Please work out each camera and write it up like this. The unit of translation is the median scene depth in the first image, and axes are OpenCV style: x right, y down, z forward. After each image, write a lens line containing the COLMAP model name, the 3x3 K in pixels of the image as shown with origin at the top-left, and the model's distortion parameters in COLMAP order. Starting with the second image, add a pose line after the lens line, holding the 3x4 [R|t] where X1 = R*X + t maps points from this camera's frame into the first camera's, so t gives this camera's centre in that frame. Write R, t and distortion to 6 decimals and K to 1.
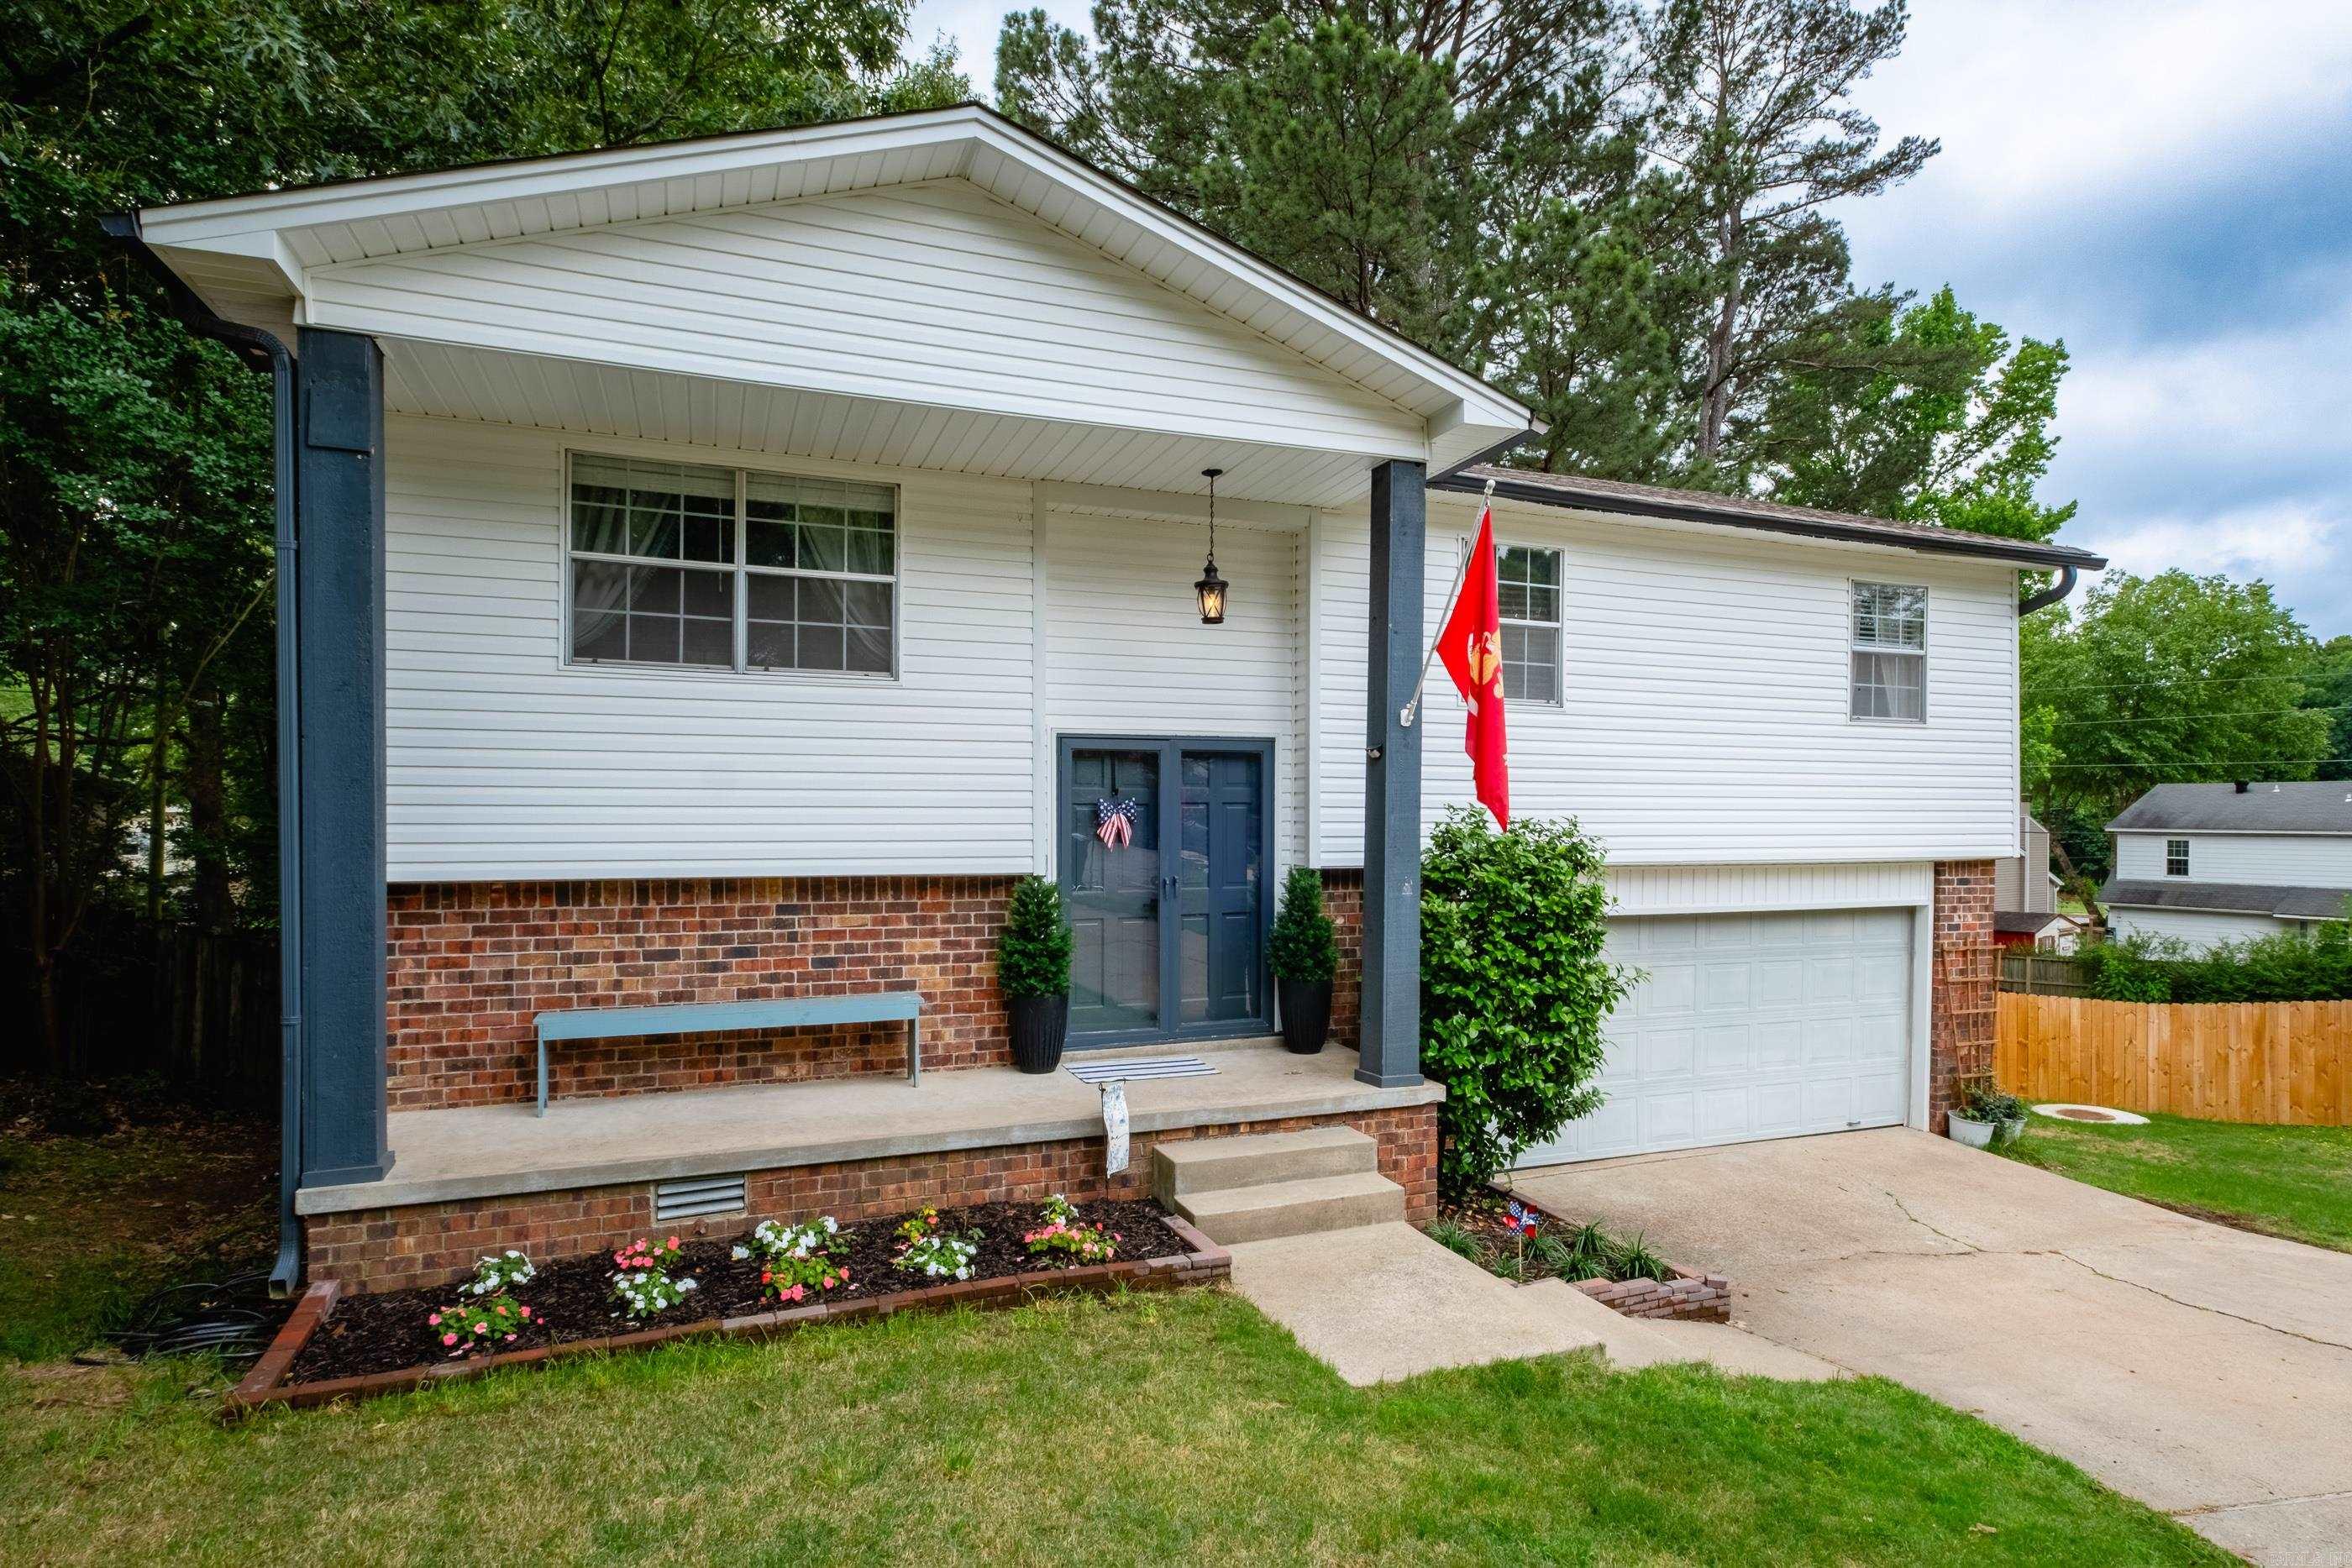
lens RADIAL K [[1140.3, 0, 1176.0], [0, 1140.3, 784.0], [0, 0, 1]] dist [0.001046, -0.001347]
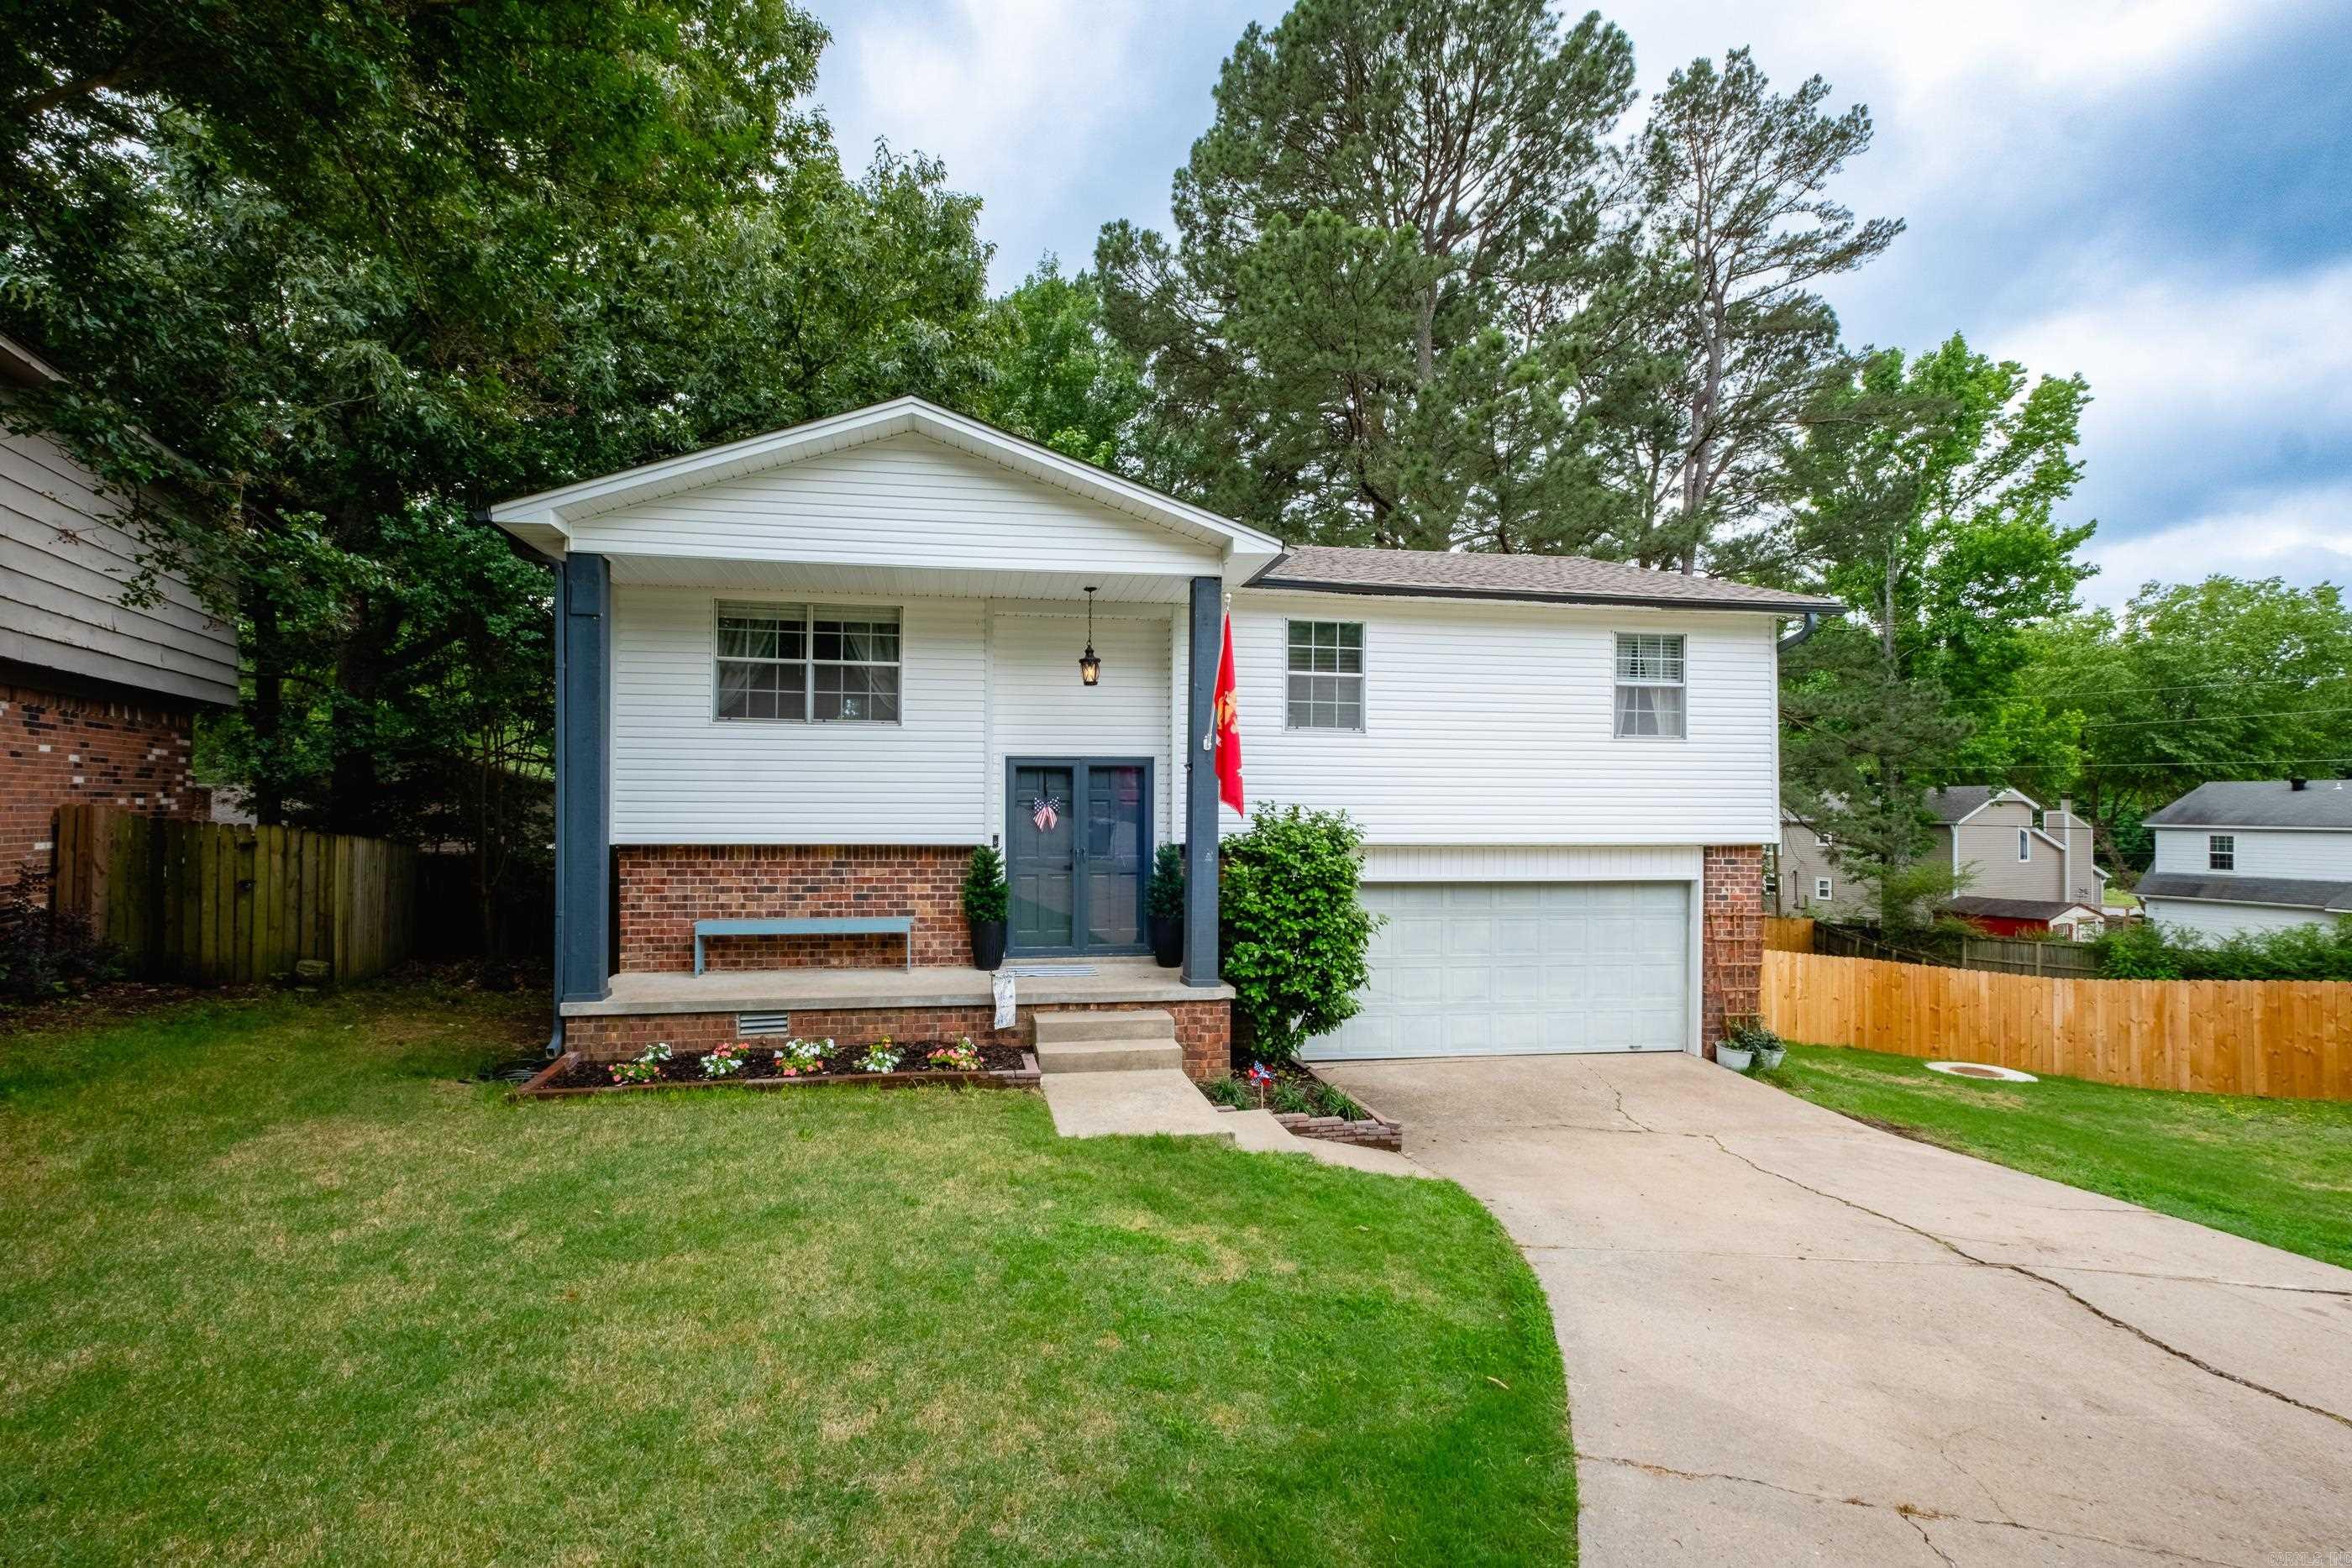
lens RADIAL K [[990.8, 0, 1179.3], [0, 990.8, 761.4], [0, 0, 1]] dist [-0.001205, 0.000120]
pose [[0.976232, -0.007760, -0.216591, 0.415304], [0.003119, 0.999758, -0.021760, -0.006322], [0.216707, 0.020567, 0.976020, -0.277844]]
